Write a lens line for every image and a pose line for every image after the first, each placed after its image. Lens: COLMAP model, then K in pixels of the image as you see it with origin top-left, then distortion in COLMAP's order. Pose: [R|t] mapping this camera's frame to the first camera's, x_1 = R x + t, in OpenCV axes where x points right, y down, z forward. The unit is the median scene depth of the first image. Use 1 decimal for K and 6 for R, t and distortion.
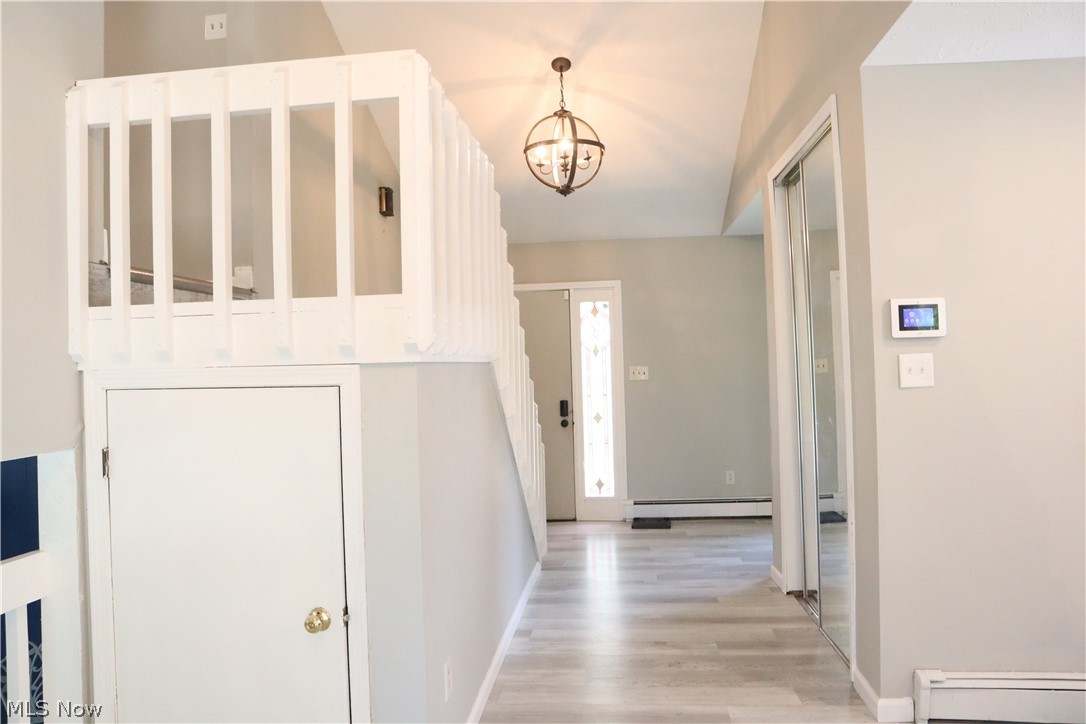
lens RADIAL K [[772.6, 0, 537.7], [0, 772.6, 358.4], [0, 0, 1]] dist [-0.116689, 0.079101]
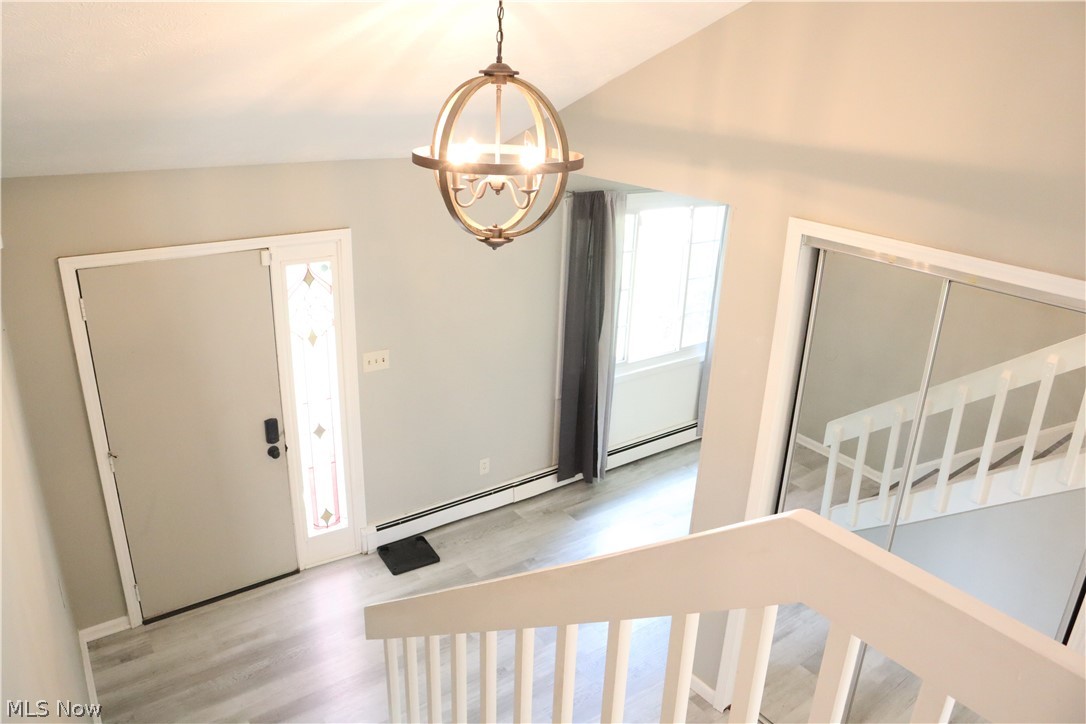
lens RADIAL K [[772.6, 0, 537.7], [0, 772.6, 358.4], [0, 0, 1]] dist [-0.116689, 0.079101]
pose [[0.745848, -0.184519, 0.640049, -0.196022], [-0.065356, 0.935961, 0.345986, -0.226422], [-0.662902, -0.299884, 0.686025, 0.436575]]
